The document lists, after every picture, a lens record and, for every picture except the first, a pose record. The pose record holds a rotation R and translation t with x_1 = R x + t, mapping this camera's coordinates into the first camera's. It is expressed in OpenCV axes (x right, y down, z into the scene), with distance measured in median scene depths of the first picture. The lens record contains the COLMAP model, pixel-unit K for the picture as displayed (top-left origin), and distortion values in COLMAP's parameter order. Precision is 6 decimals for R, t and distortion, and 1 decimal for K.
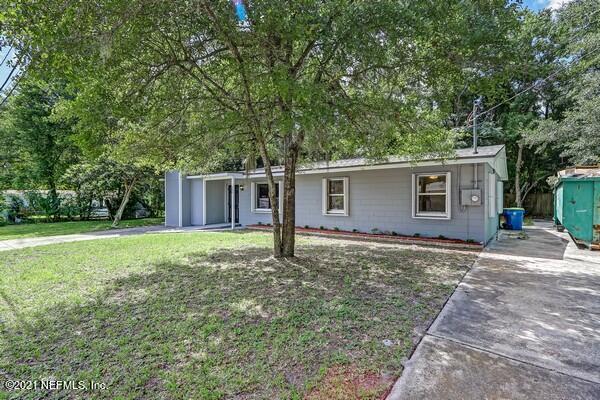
lens RADIAL K [[278.6, 0, 296.6], [0, 278.6, 199.0], [0, 0, 1]] dist [0.005337, 0.001513]
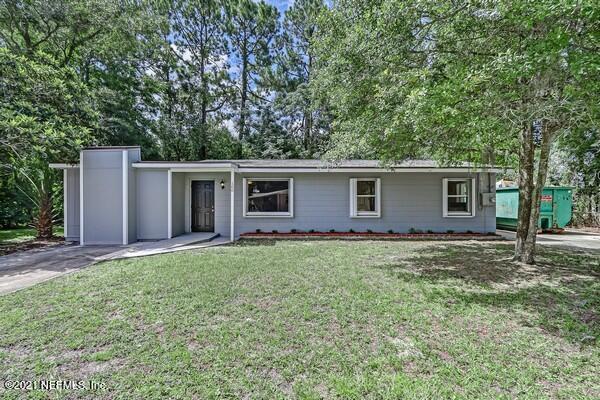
lens RADIAL K [[278.6, 0, 299.3], [0, 278.6, 199.2], [0, 0, 1]] dist [0.005337, 0.001513]
pose [[0.802611, 0.004388, 0.596487, -0.624023], [-0.004146, 0.999990, -0.001777, -0.000790], [-0.596489, -0.001047, 0.802621, 0.361341]]
